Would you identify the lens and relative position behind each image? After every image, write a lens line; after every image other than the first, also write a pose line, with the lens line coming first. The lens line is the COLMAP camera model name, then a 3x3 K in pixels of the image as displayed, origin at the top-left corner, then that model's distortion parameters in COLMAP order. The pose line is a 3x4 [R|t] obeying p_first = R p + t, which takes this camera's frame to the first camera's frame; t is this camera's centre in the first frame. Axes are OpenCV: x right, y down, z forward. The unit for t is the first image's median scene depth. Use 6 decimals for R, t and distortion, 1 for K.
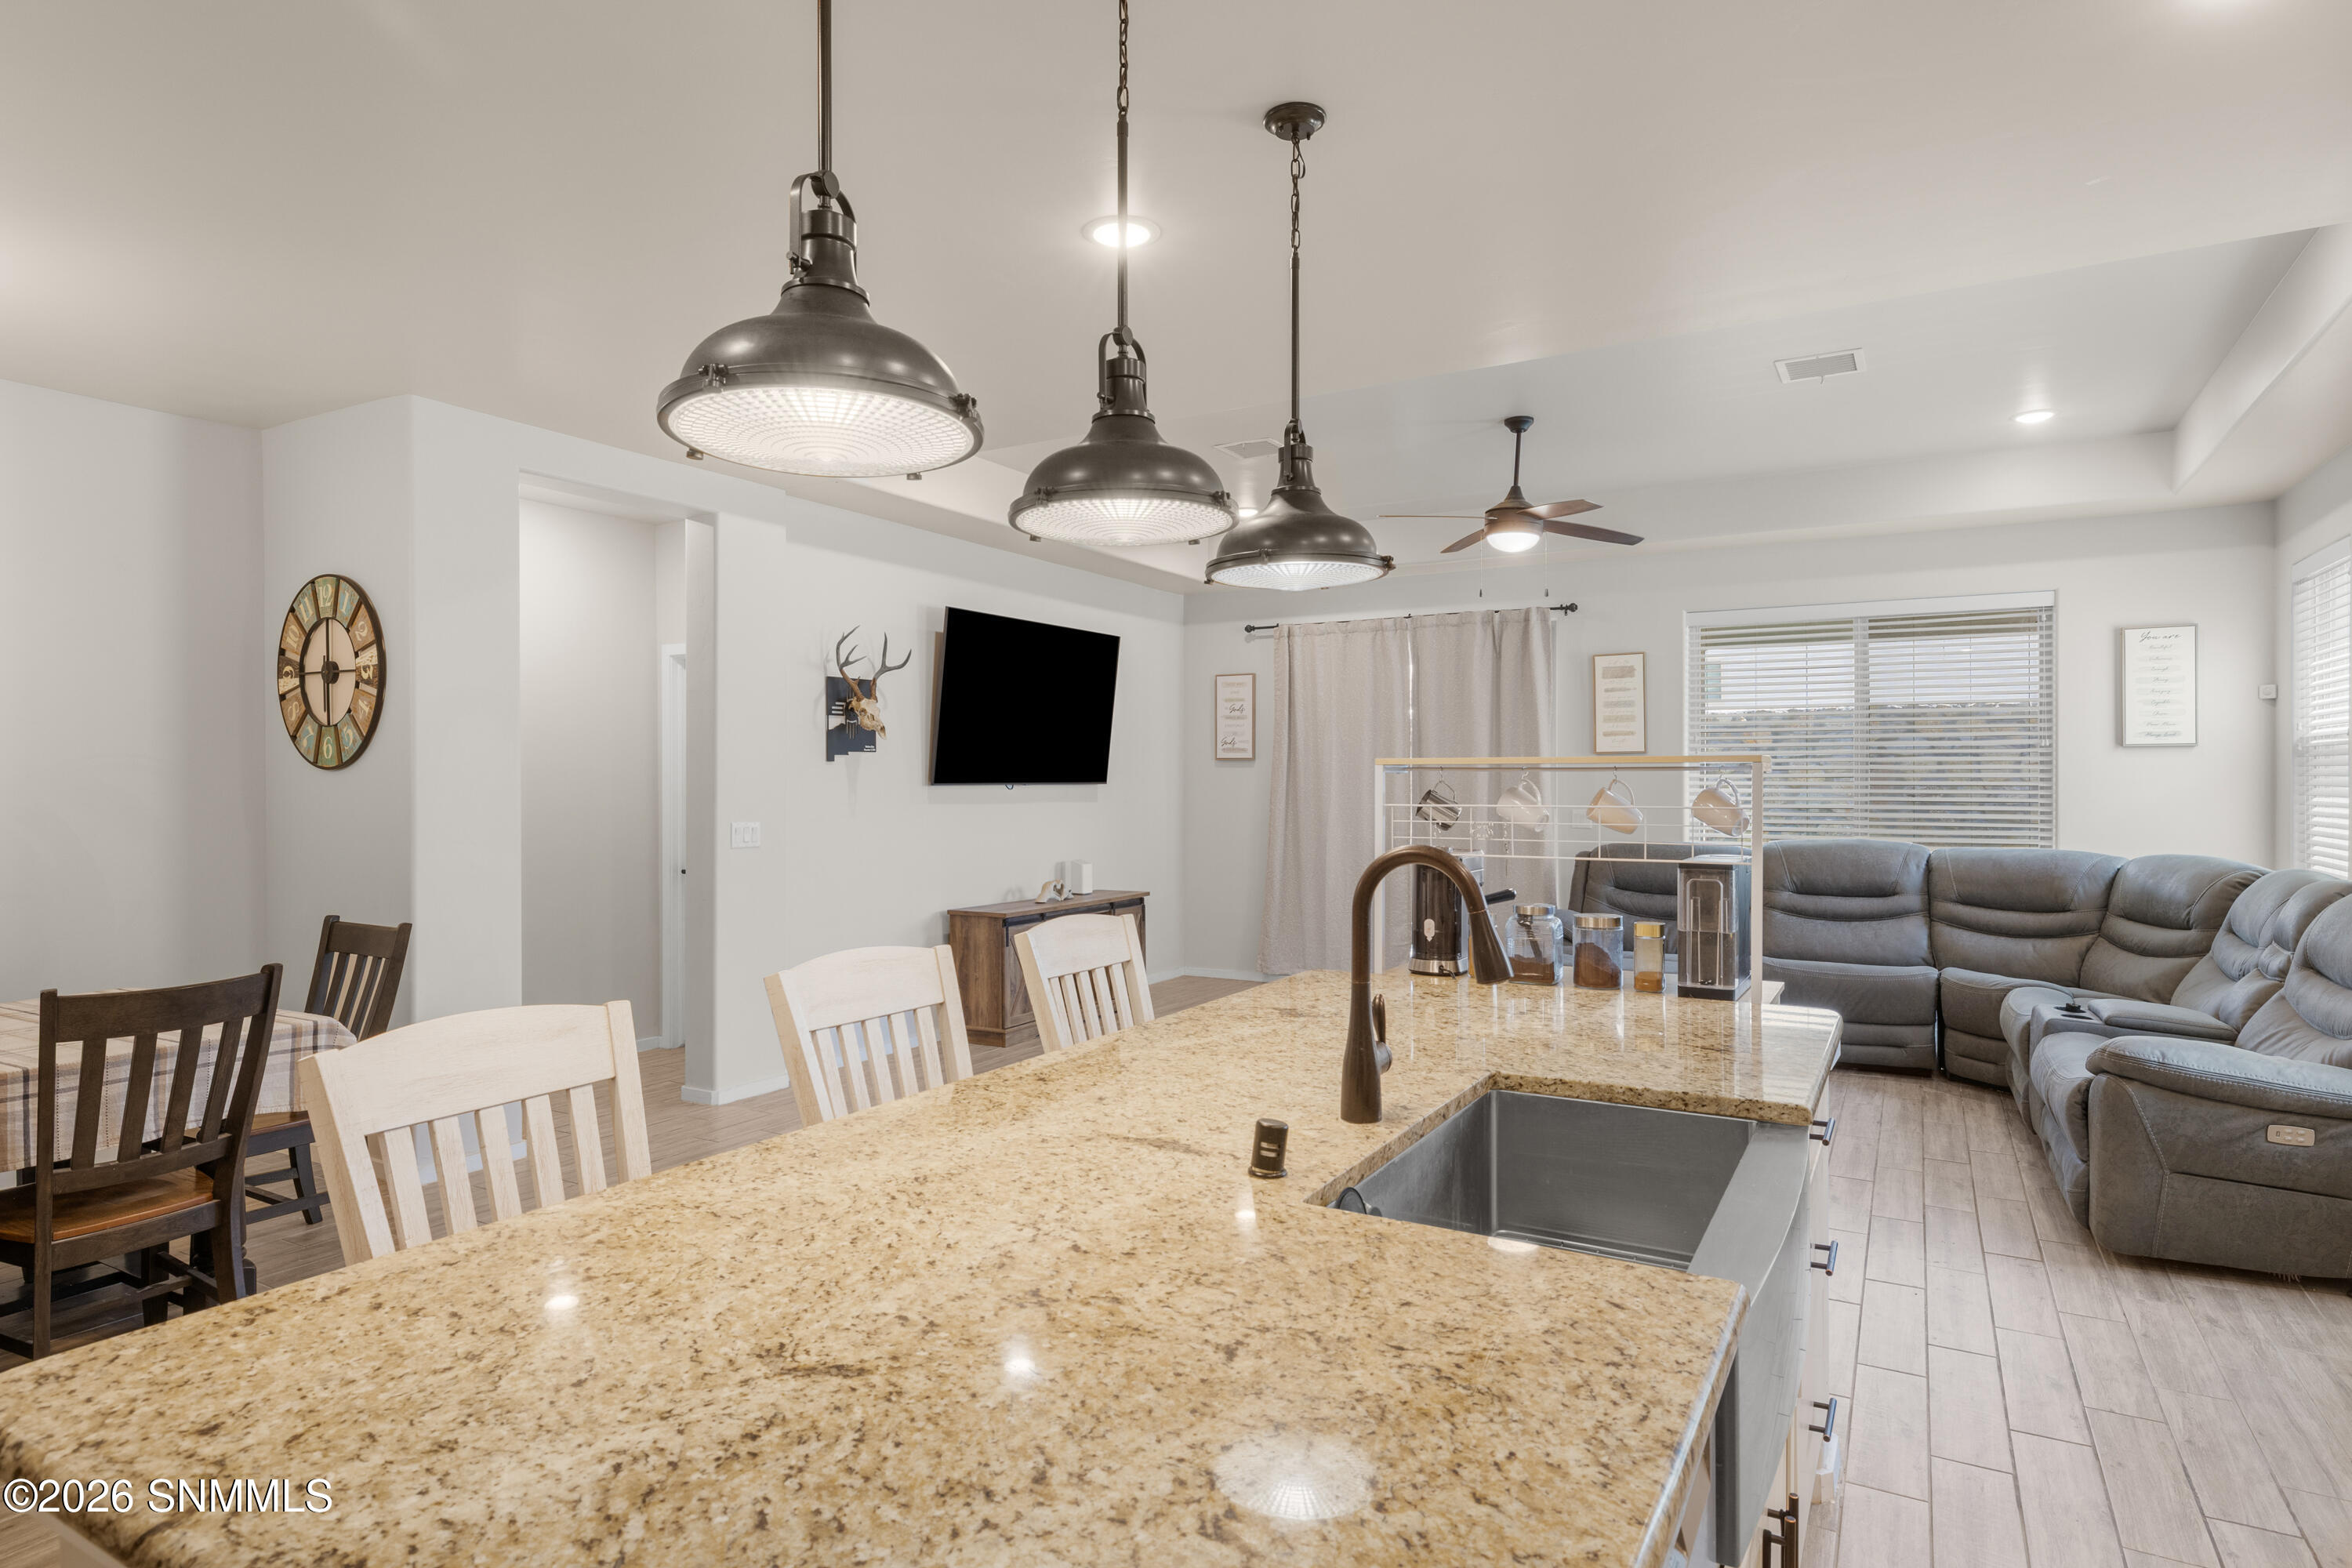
lens RADIAL K [[1301.7, 0, 1188.1], [0, 1301.7, 784.3], [0, 0, 1]] dist [0.003922, -0.000052]
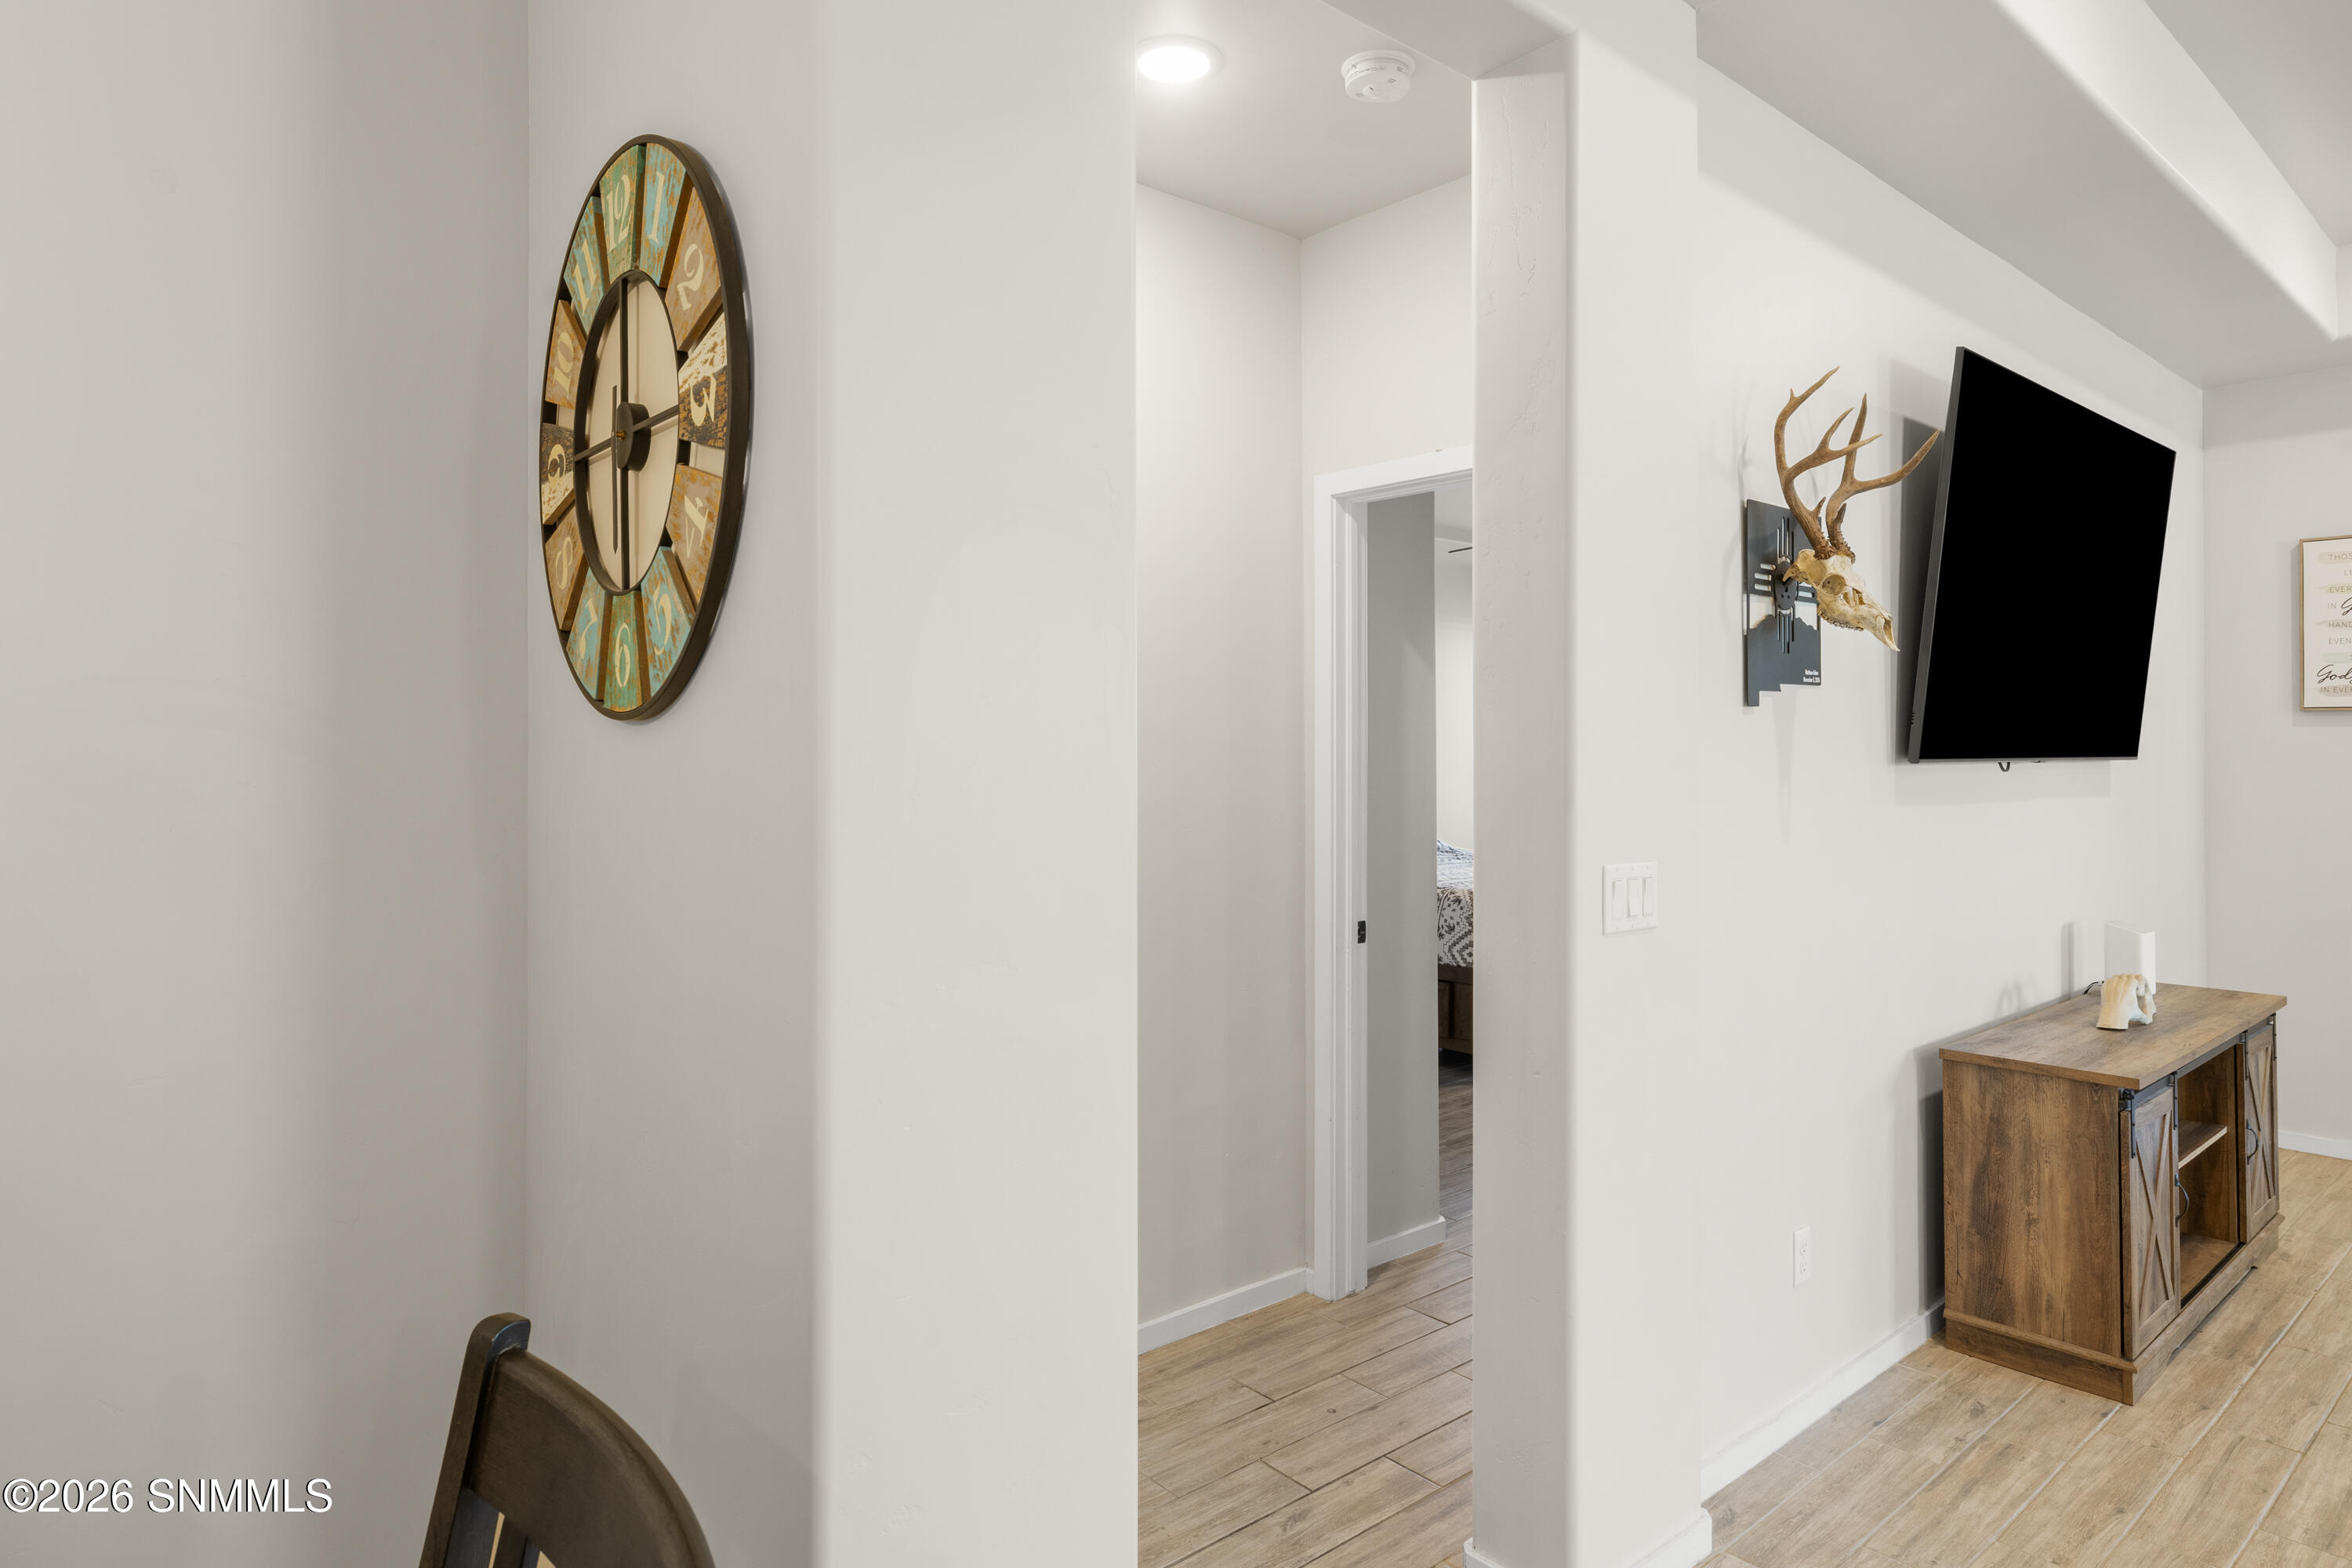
lens RADIAL K [[1307.1, 0, 1166.0], [0, 1307.1, 768.4], [0, 0, 1]] dist [0.000906, 0.000673]
pose [[0.941411, 0.008027, -0.337167, -0.401226], [-0.003897, 0.999909, 0.012924, -0.003172], [0.337240, -0.010853, 0.941356, 0.709722]]
